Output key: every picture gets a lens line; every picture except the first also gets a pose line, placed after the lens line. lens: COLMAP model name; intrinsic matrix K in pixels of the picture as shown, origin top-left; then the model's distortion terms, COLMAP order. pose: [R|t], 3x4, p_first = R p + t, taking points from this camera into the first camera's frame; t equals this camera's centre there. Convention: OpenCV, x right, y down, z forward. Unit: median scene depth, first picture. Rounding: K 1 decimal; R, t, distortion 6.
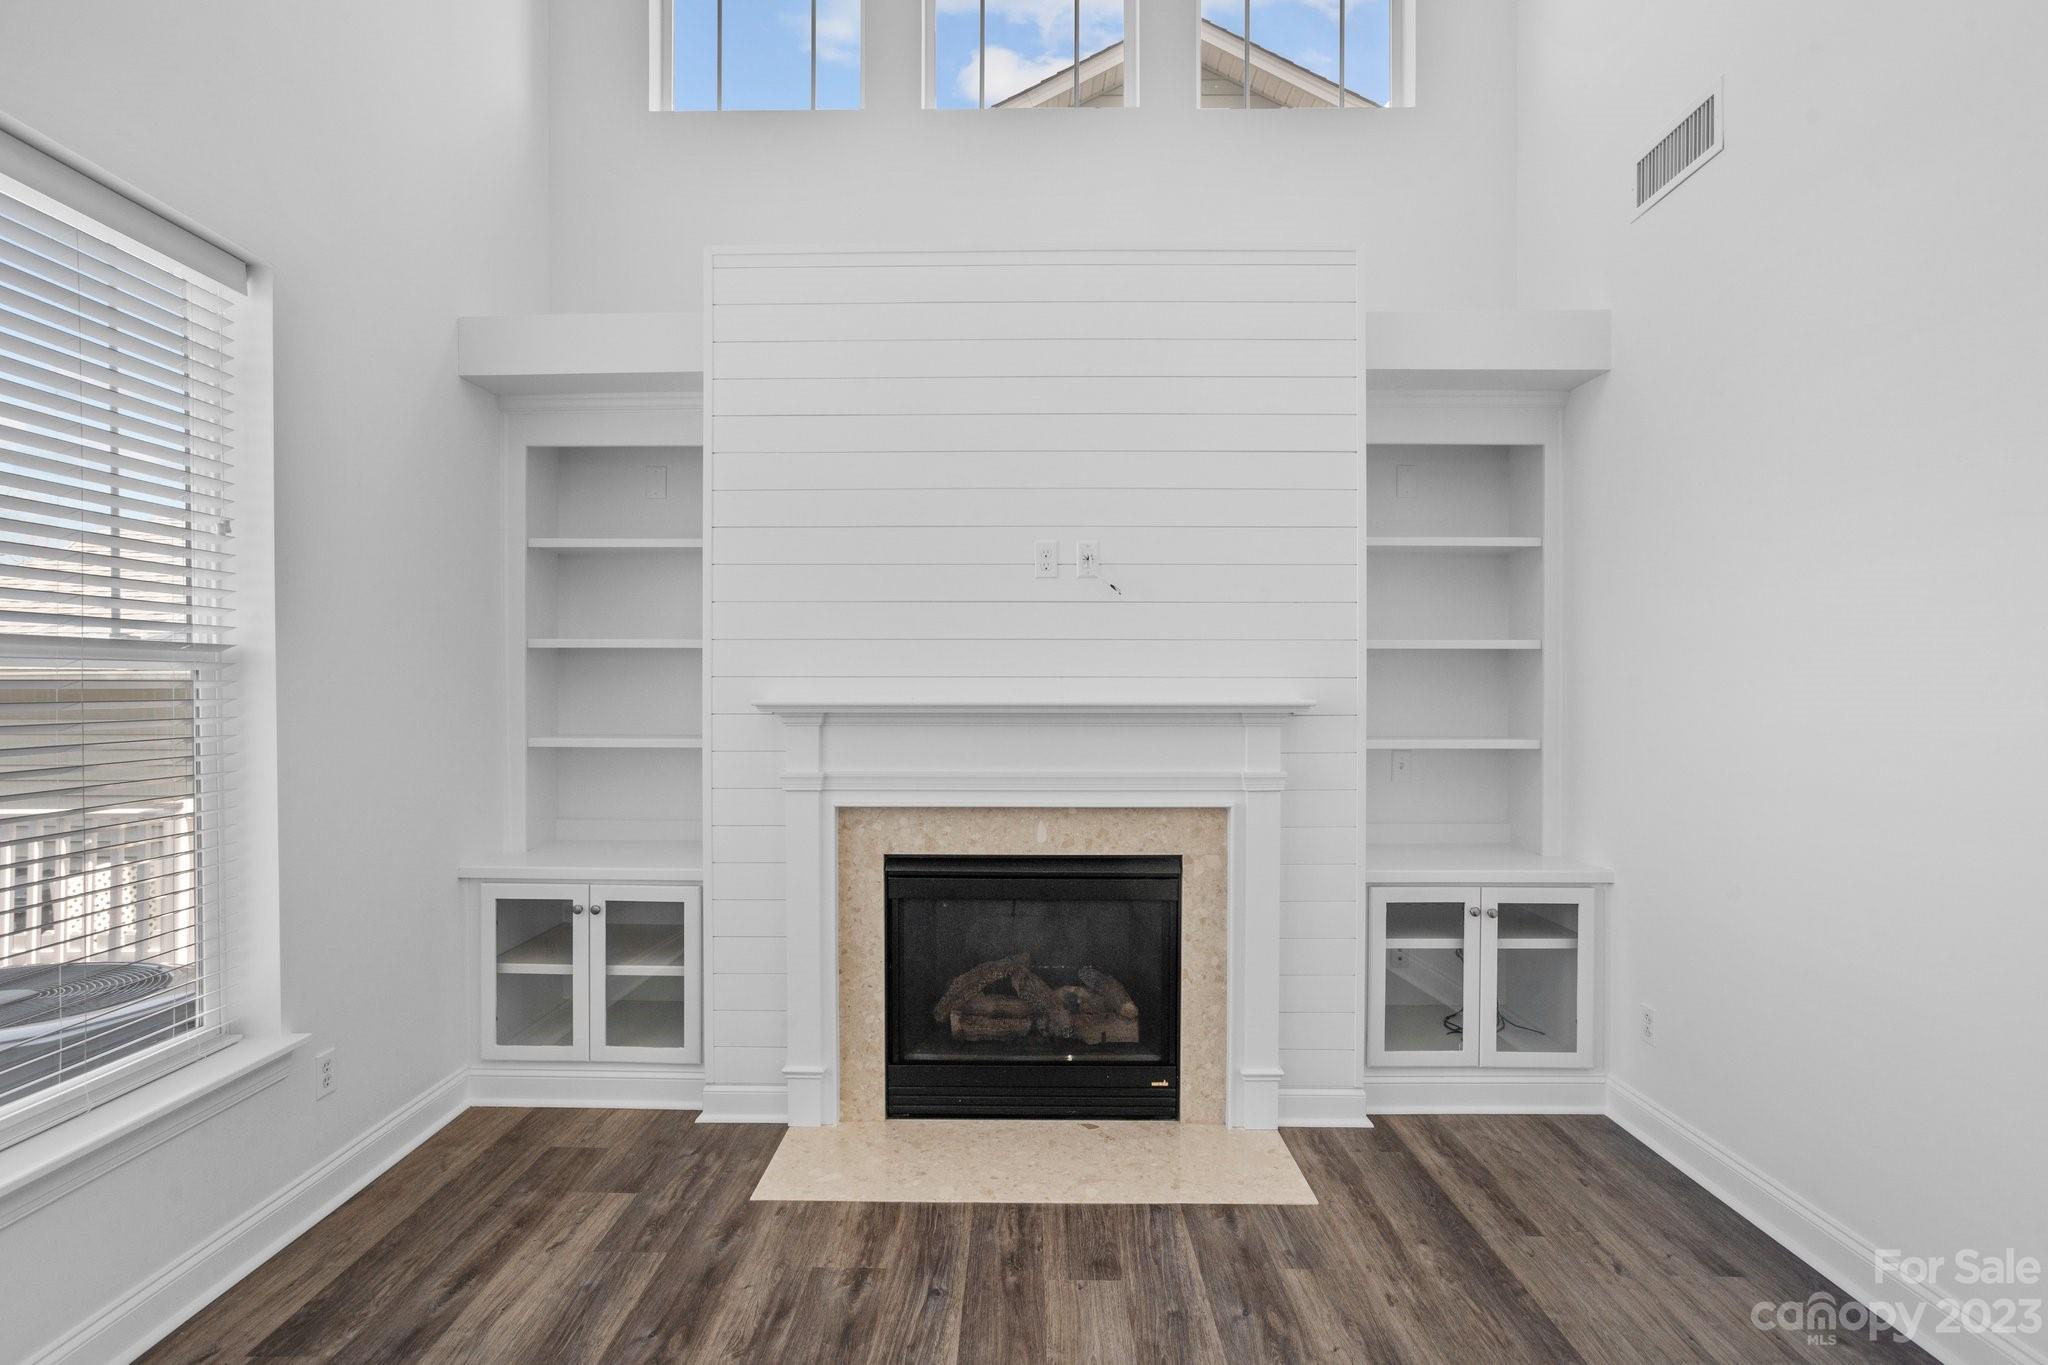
lens RADIAL K [[997.7, 0, 1021.0], [0, 997.7, 694.6], [0, 0, 1]] dist [-0.028692, 0.010378]
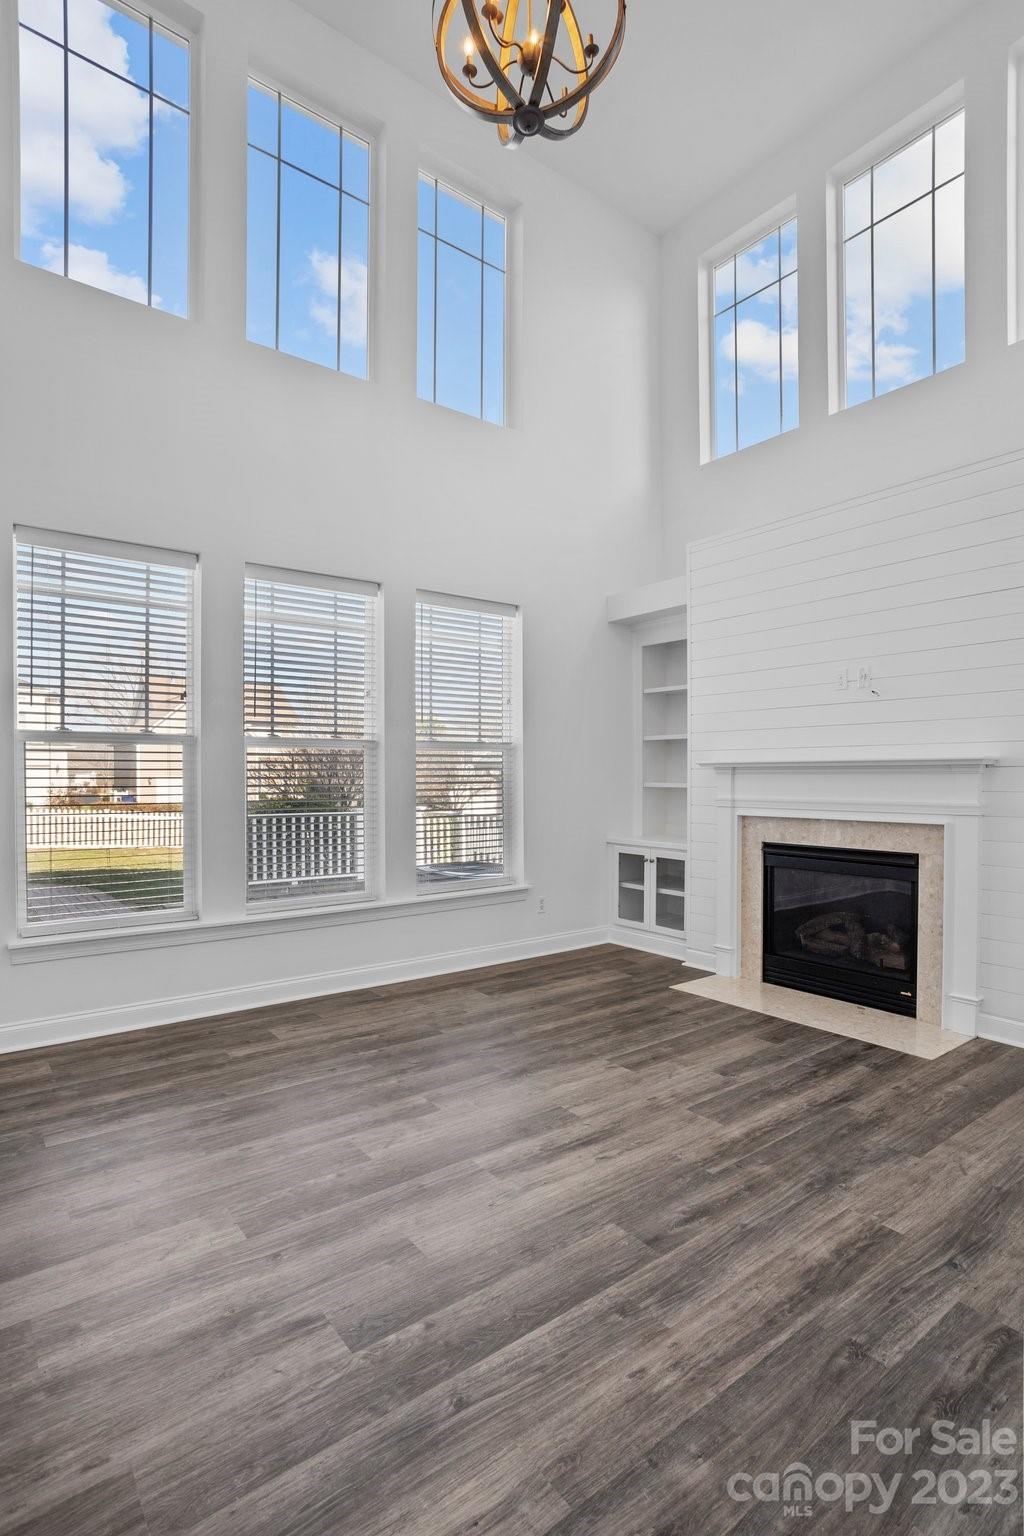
lens RADIAL K [[748.2, 0, 511.0], [0, 748.2, 773.0], [0, 0, 1]] dist [-0.028692, 0.010378]
pose [[0.620091, -0.003939, -0.784520, 0.694482], [-0.001391, 0.999980, -0.006121, 0.039163], [0.784528, 0.004887, 0.620074, -0.261578]]
